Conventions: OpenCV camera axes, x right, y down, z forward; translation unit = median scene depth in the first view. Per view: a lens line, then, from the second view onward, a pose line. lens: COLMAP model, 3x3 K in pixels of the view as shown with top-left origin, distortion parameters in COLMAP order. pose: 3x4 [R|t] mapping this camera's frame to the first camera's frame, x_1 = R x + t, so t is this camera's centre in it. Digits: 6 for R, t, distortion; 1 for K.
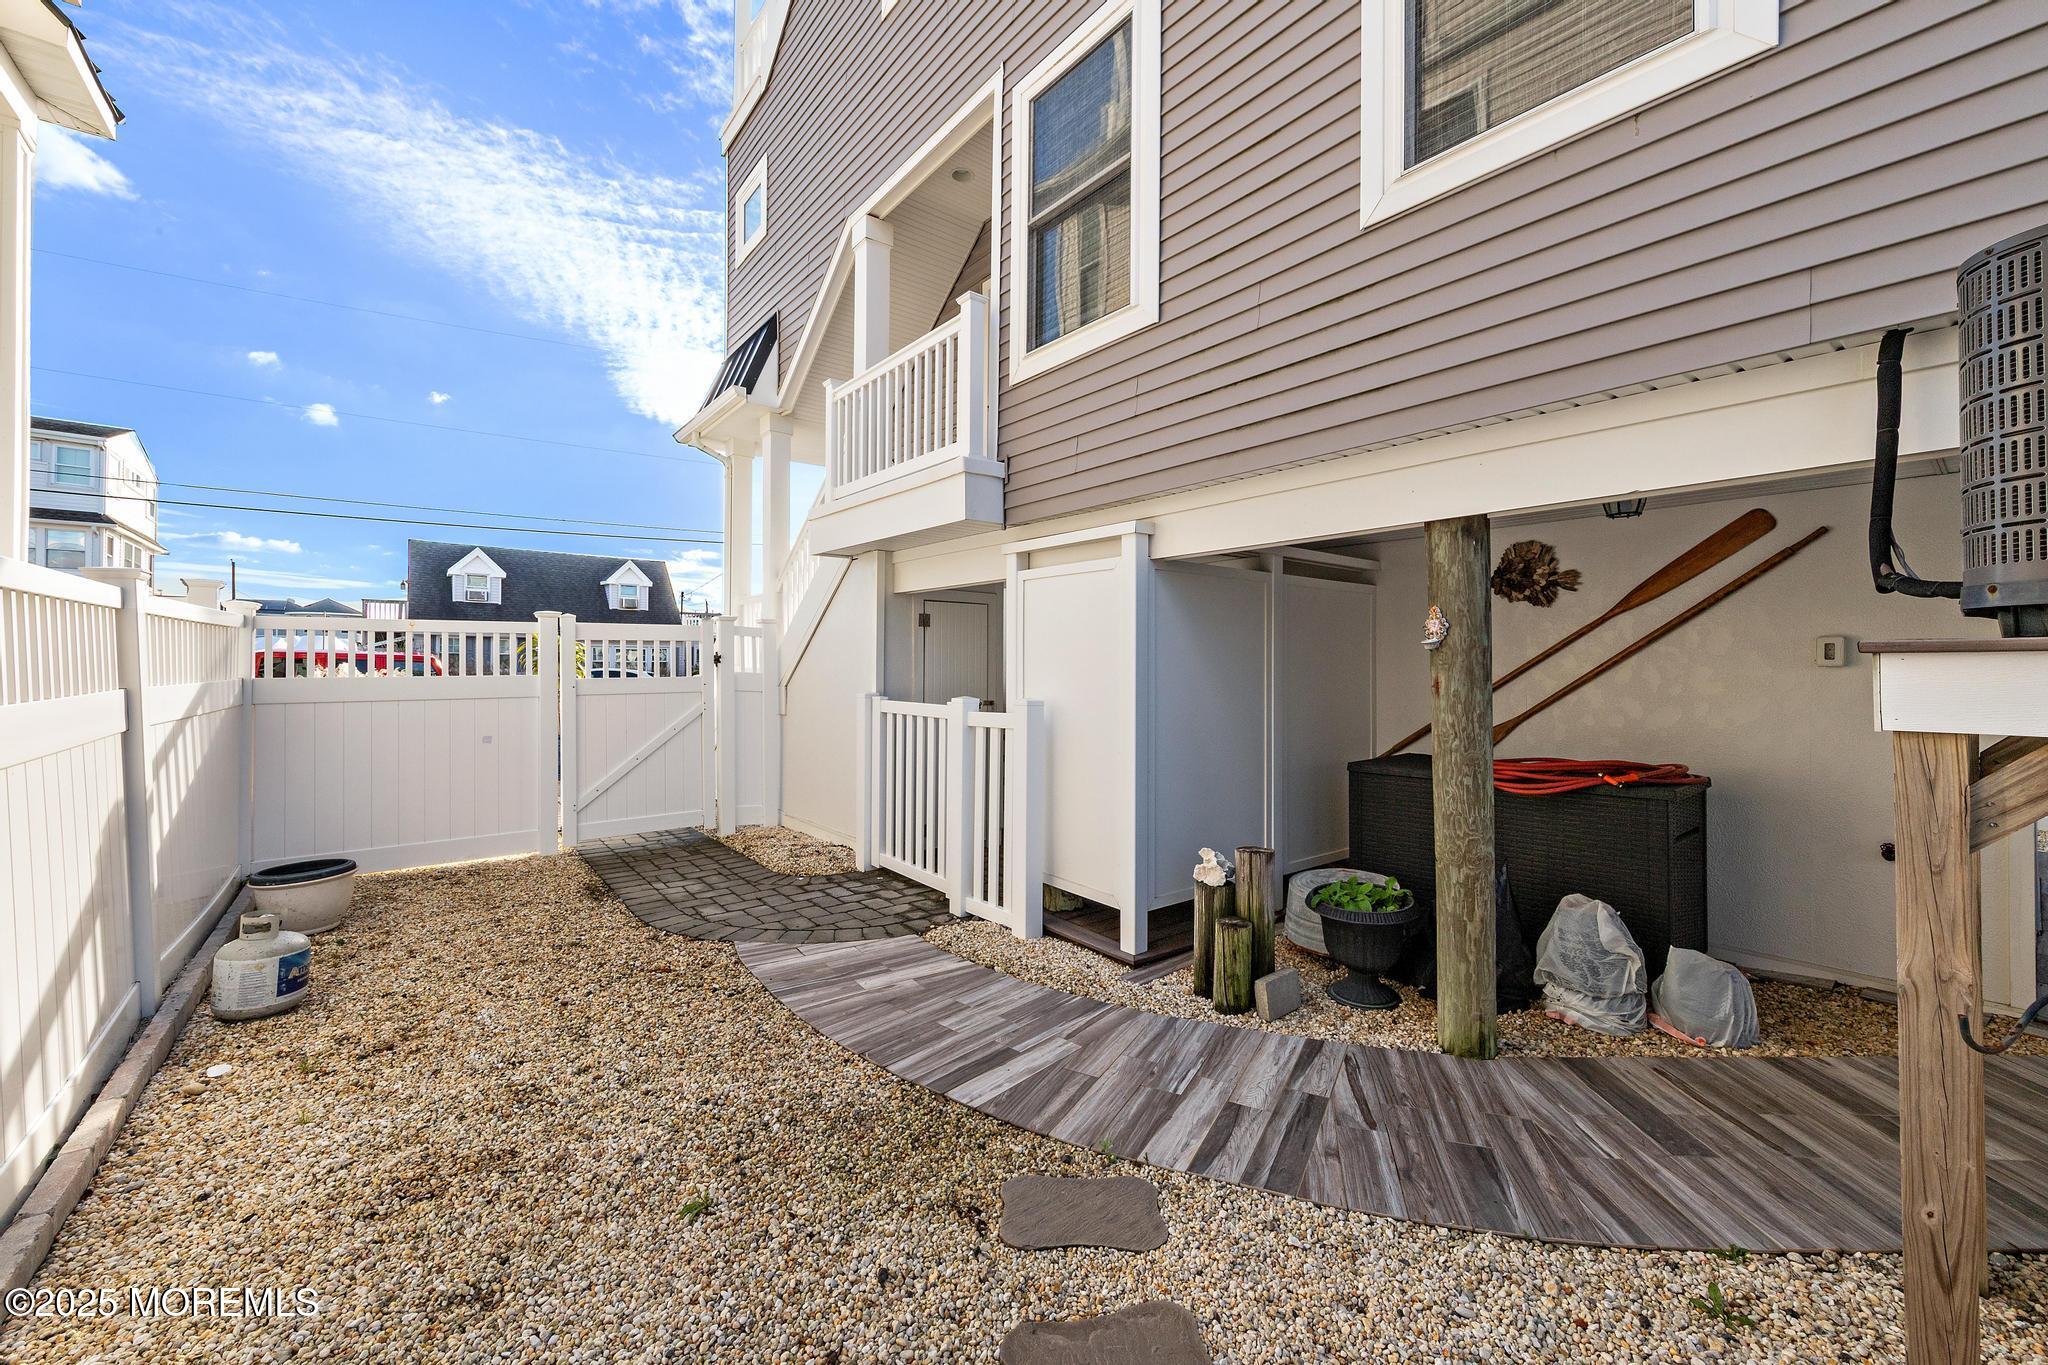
lens RADIAL K [[839.7, 0, 1024.0], [0, 839.7, 682.5], [0, 0, 1]] dist [0.009027, 0.000089]
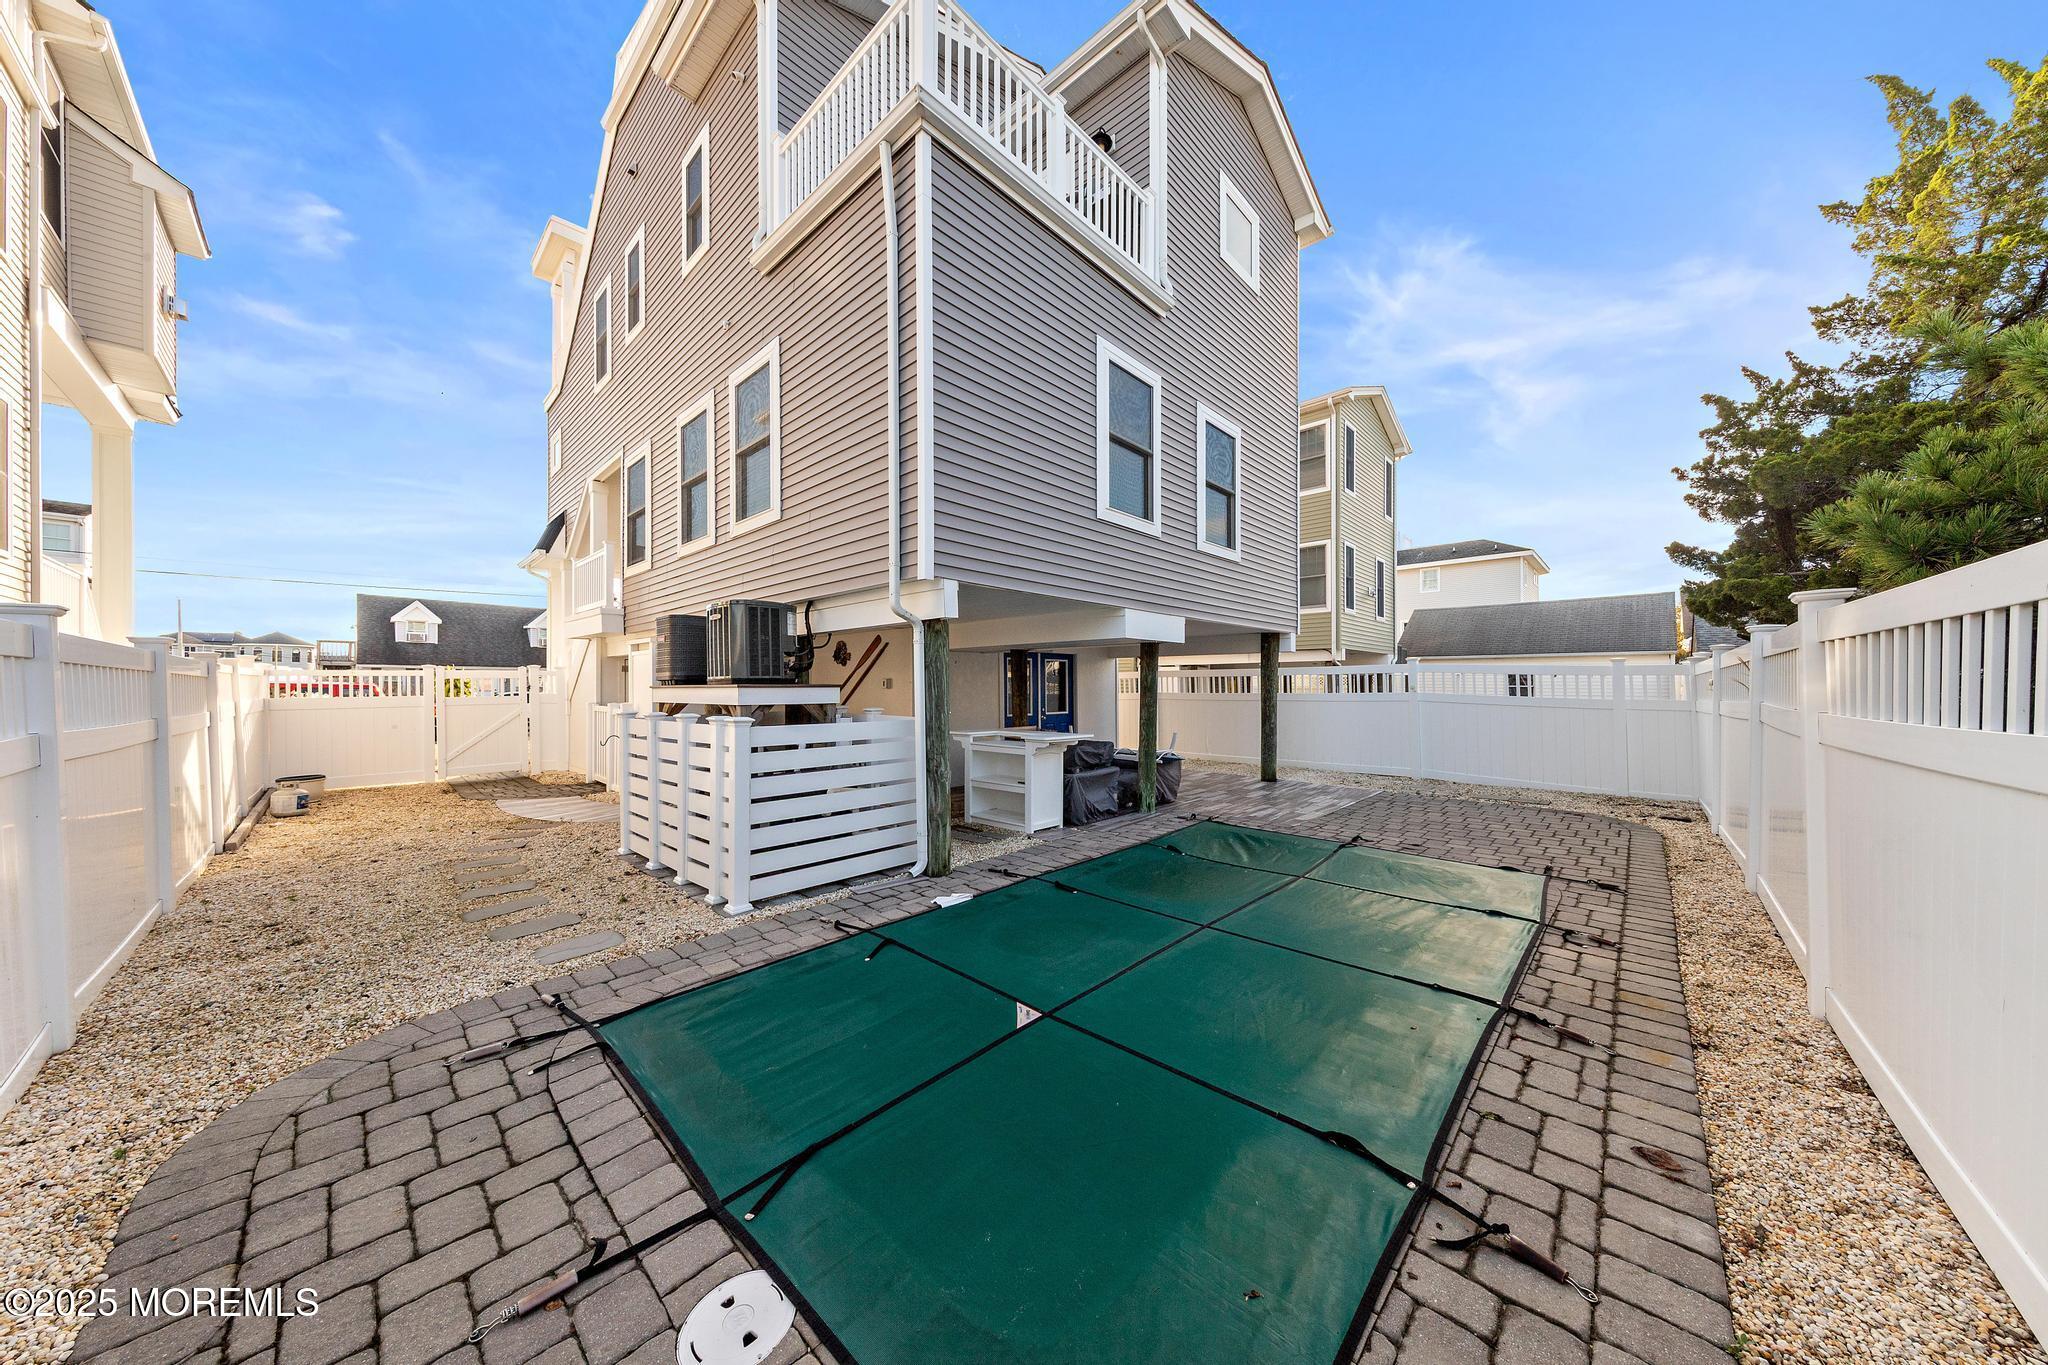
lens RADIAL K [[654.2, 0, 1034.7], [0, 654.2, 698.6], [0, 0, 1]] dist [0.009129, -0.000353]
pose [[0.986355, -0.009703, 0.164344, 0.557152], [0.009528, 0.999953, 0.001853, 0.010102], [-0.164354, -0.000262, 0.986401, -0.742097]]
